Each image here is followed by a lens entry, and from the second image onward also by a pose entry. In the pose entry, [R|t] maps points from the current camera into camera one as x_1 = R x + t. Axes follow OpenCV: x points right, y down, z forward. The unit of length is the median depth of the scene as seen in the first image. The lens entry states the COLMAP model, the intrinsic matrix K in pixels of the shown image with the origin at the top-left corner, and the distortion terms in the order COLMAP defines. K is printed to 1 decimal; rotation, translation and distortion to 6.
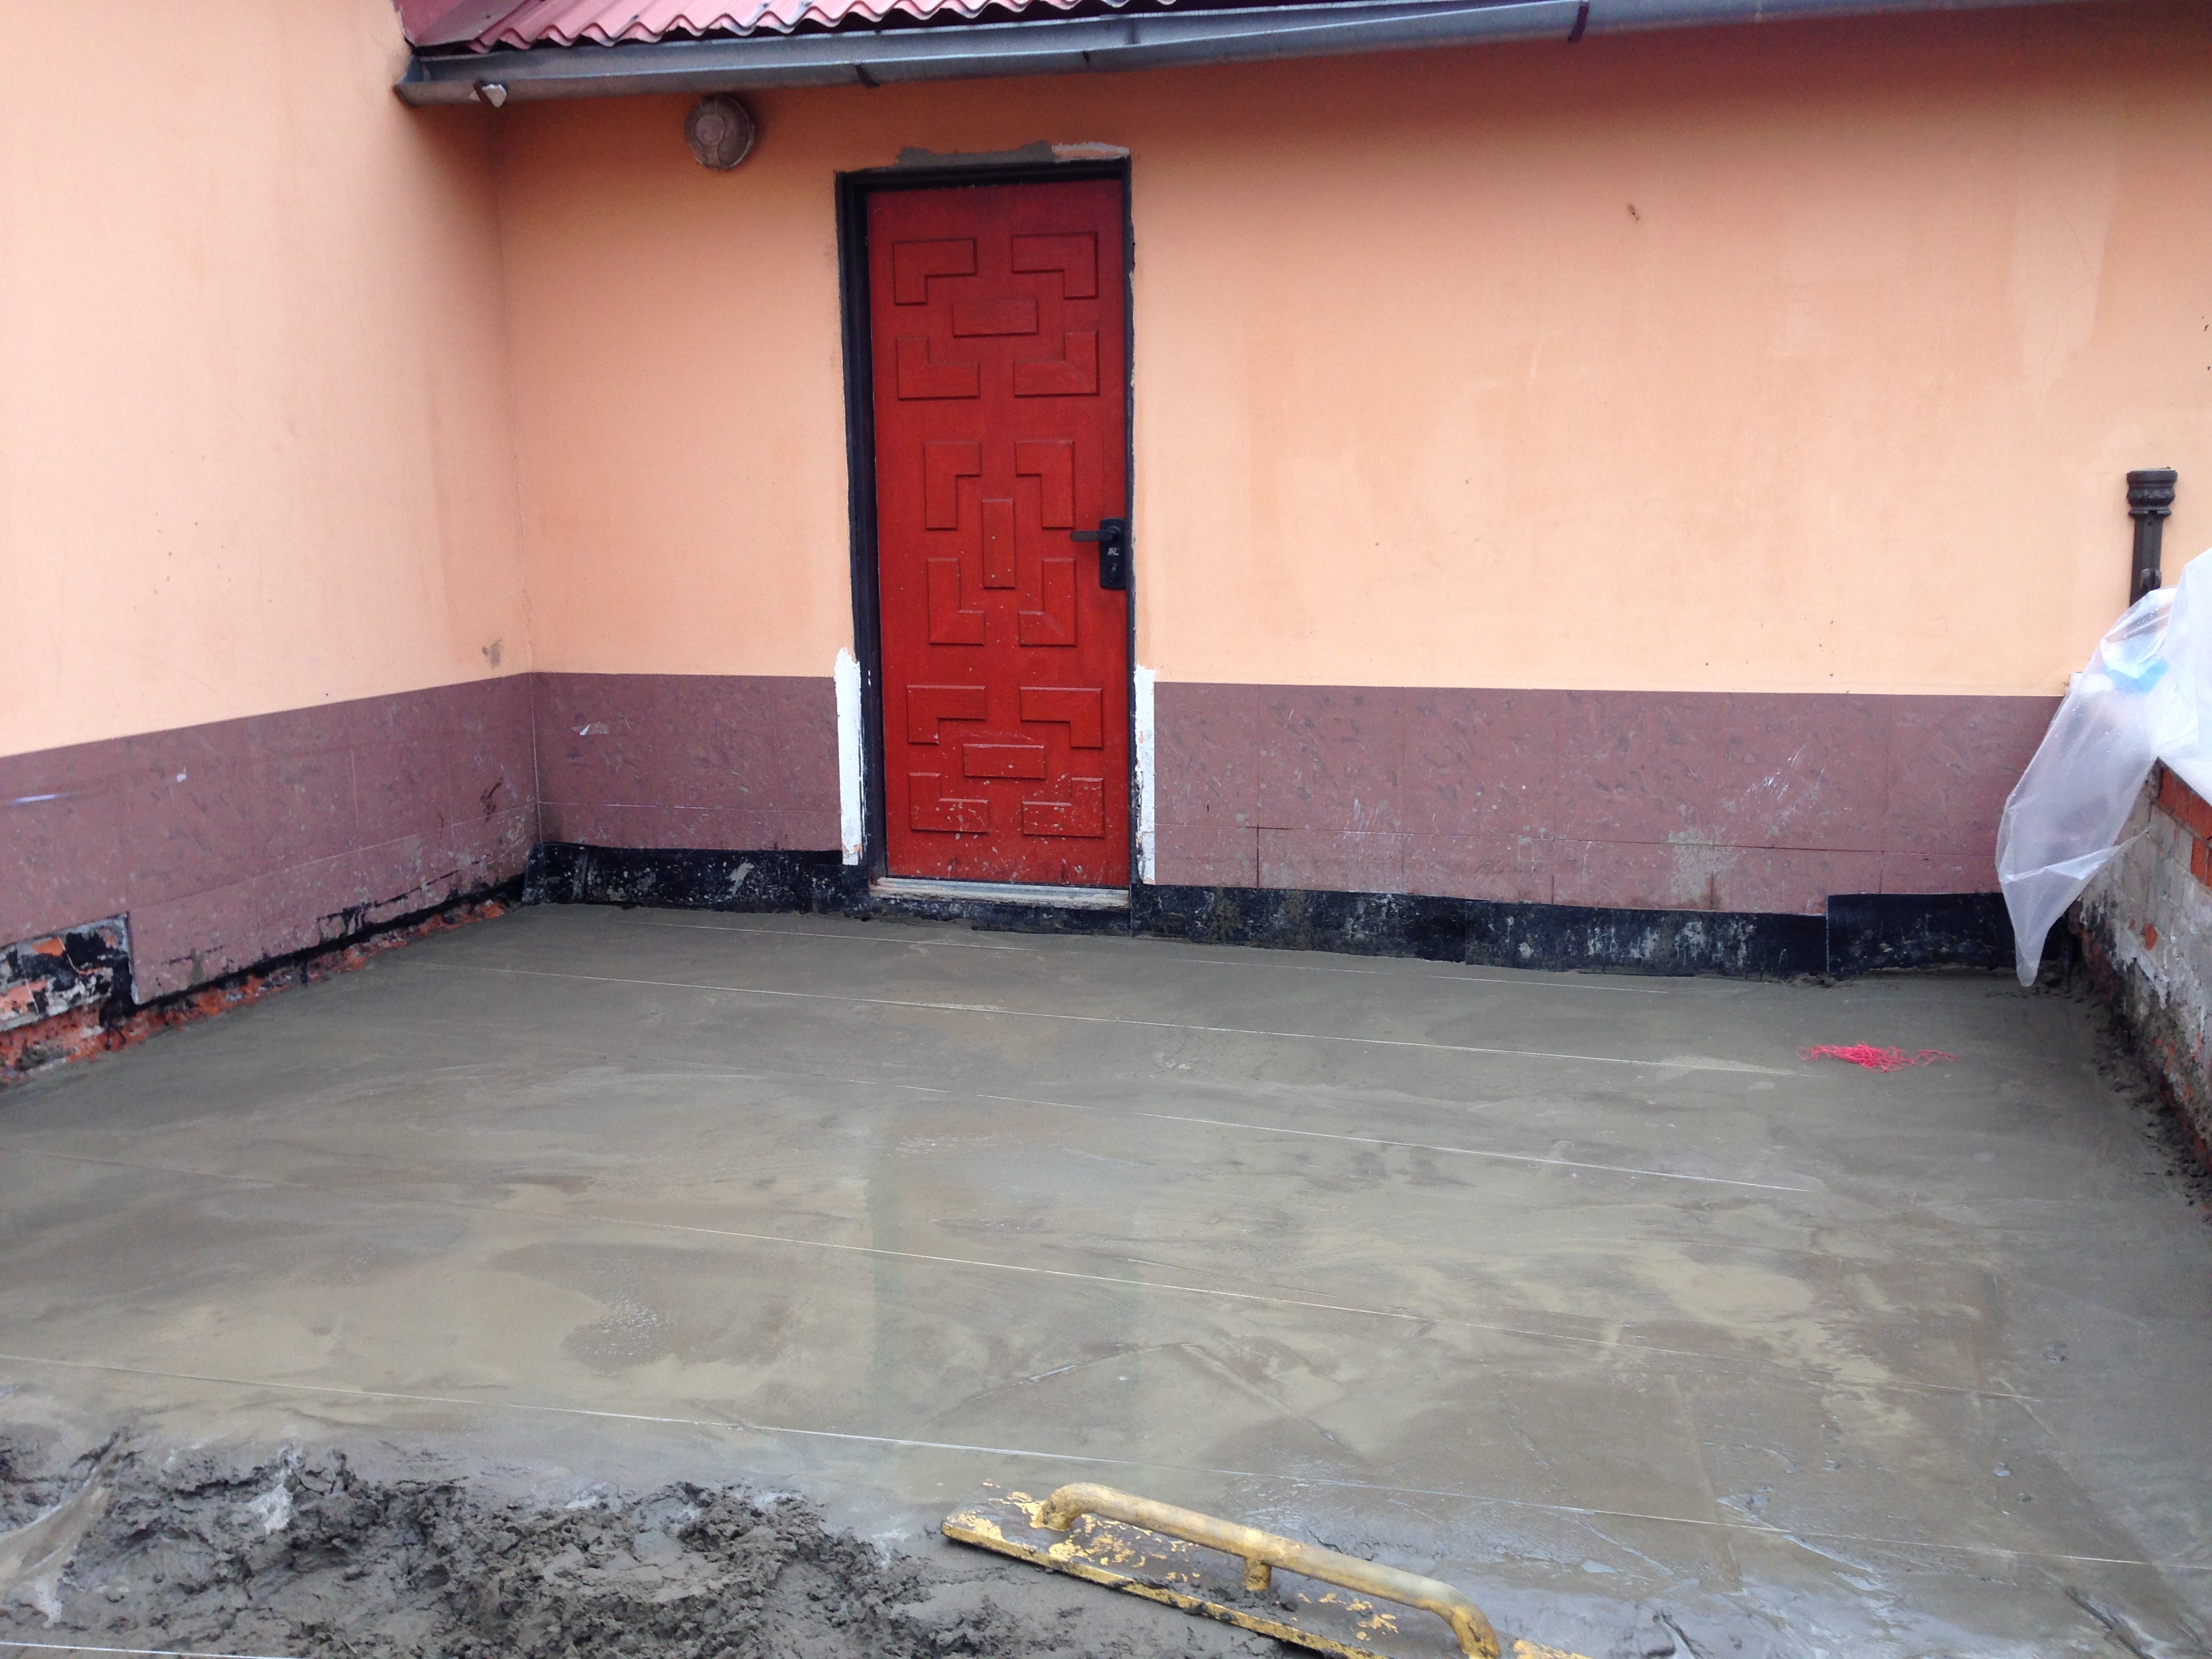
lens RADIAL K [[1997.4, 0, 1118.9], [0, 1997.4, 841.1], [0, 0, 1]] dist [0.124503, -0.265992]
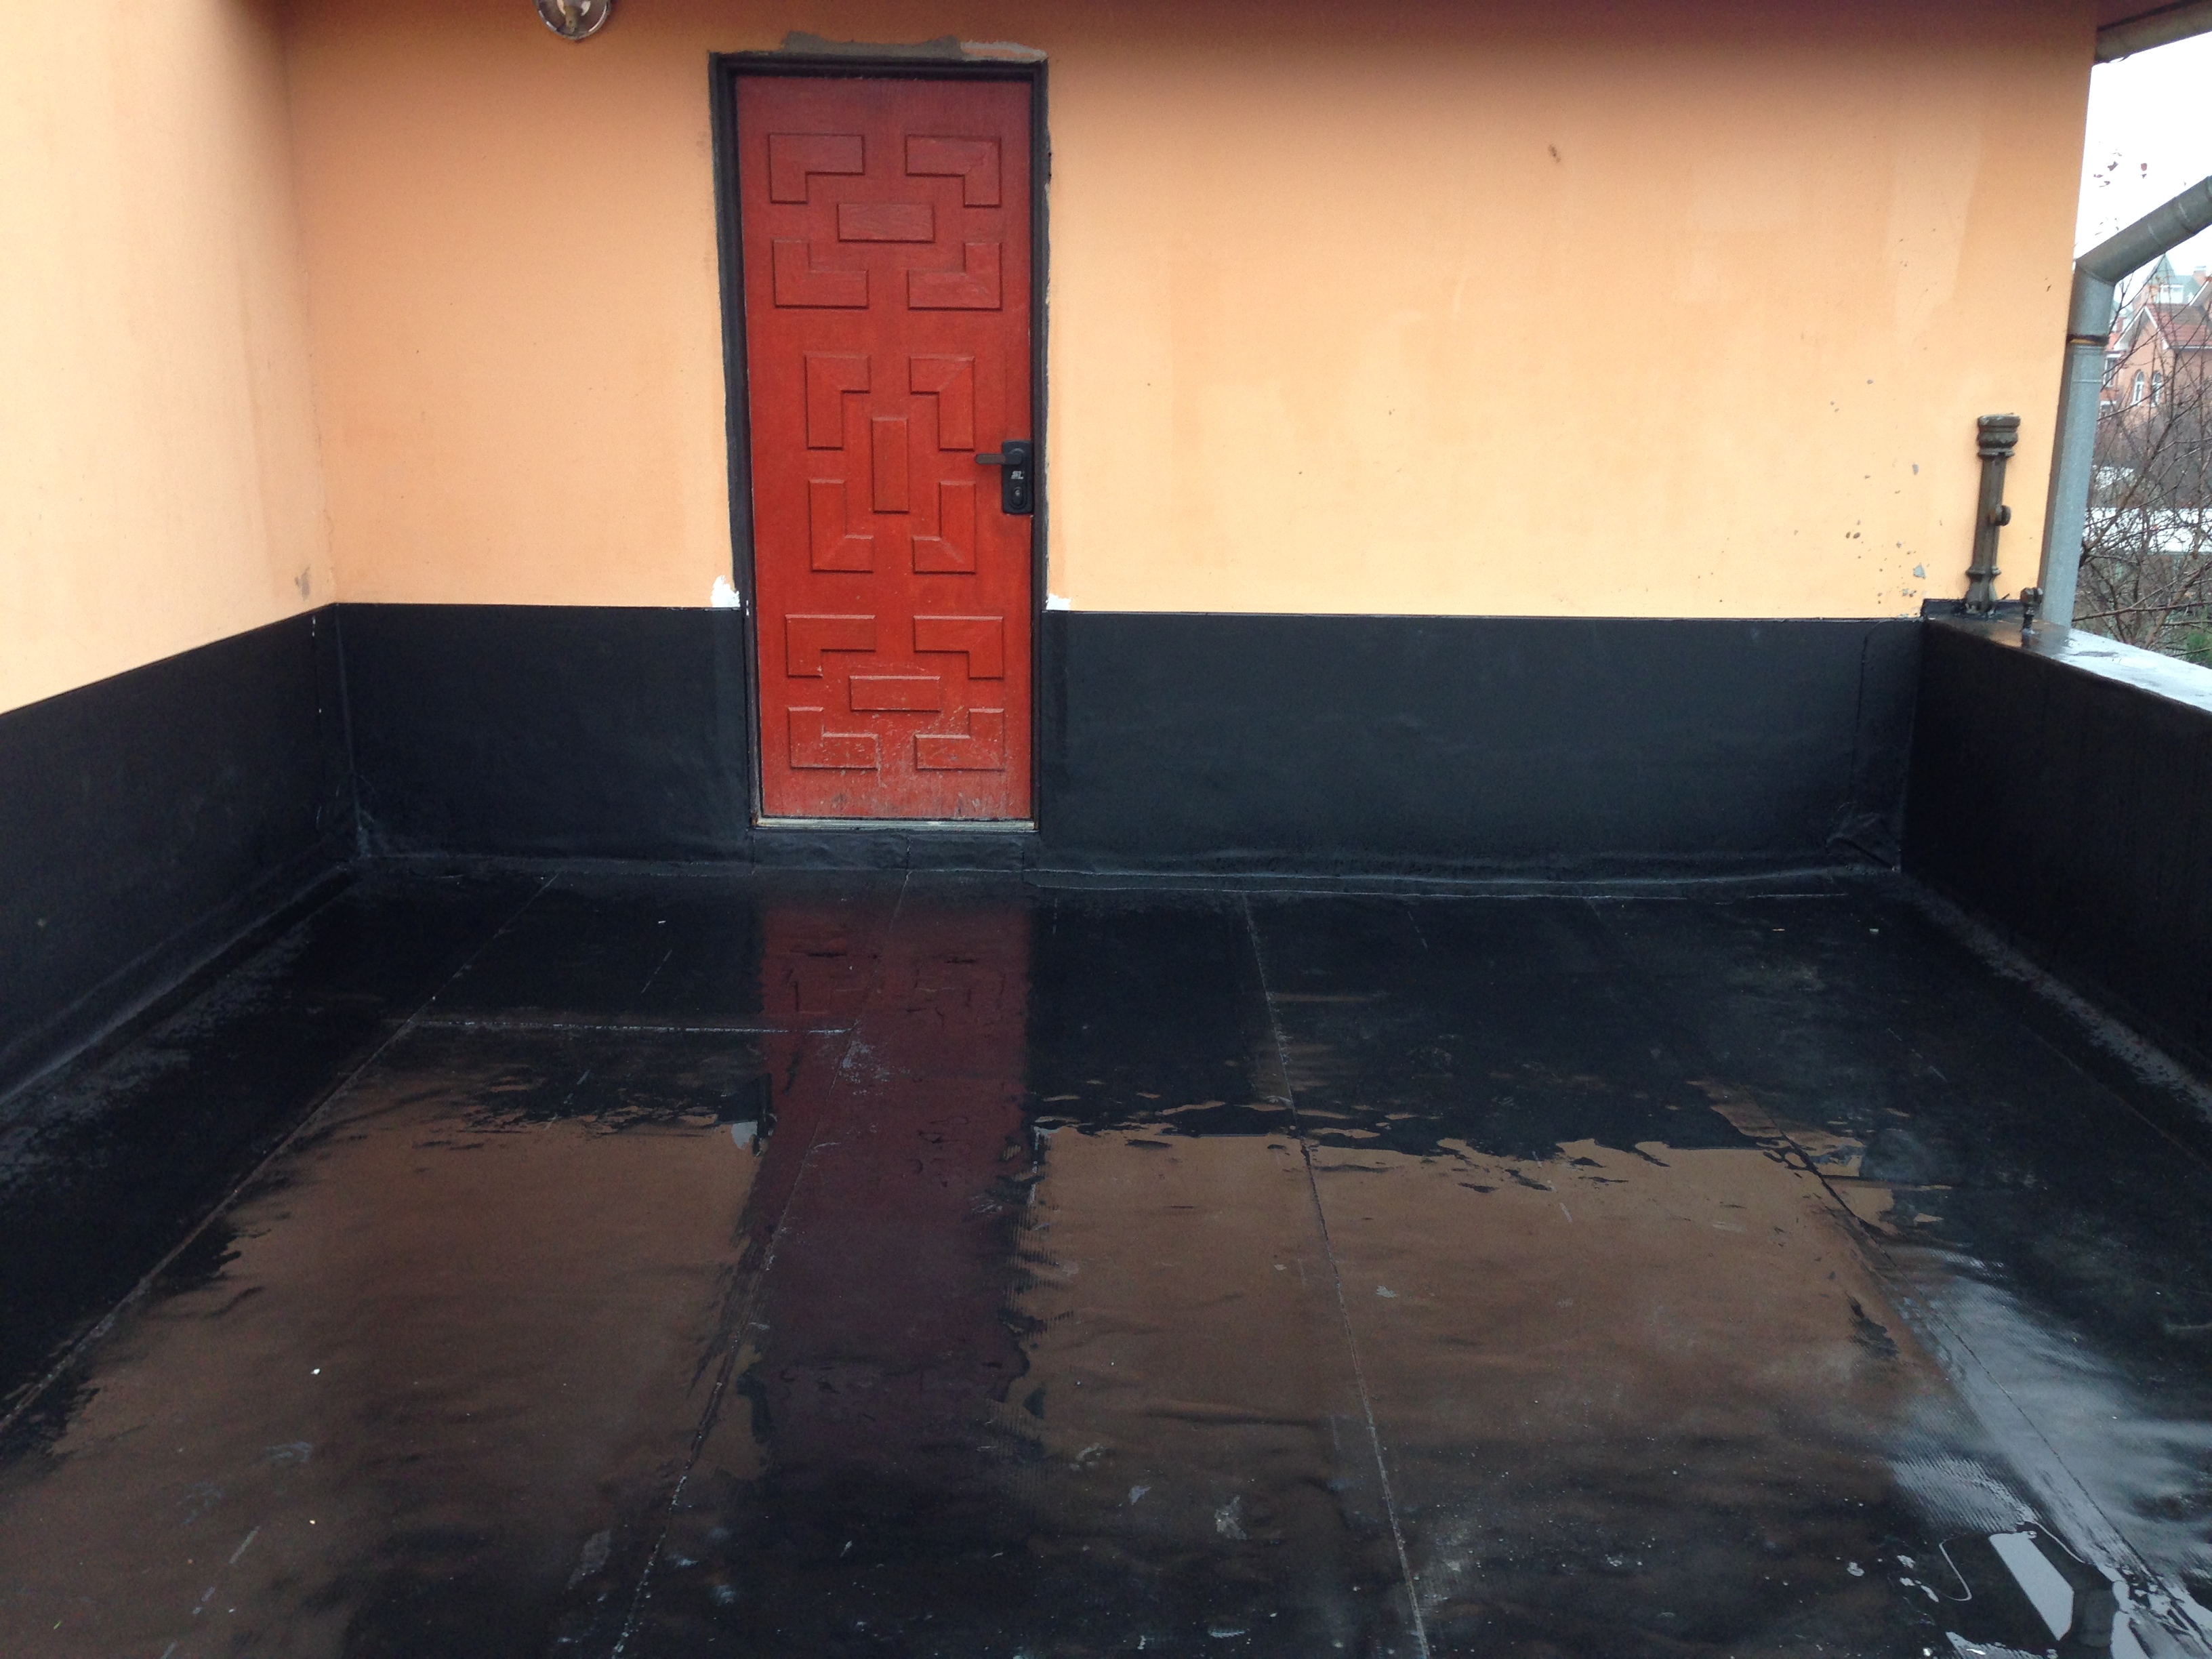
lens RADIAL K [[1997.4, 0, 1118.9], [0, 1997.4, 841.1], [0, 0, 1]] dist [0.124503, -0.265992]
pose [[0.954556, -0.048085, 0.294127, -0.250432], [0.029105, 0.997221, 0.068573, -0.033540], [-0.296607, -0.056896, 0.953303, 0.052895]]
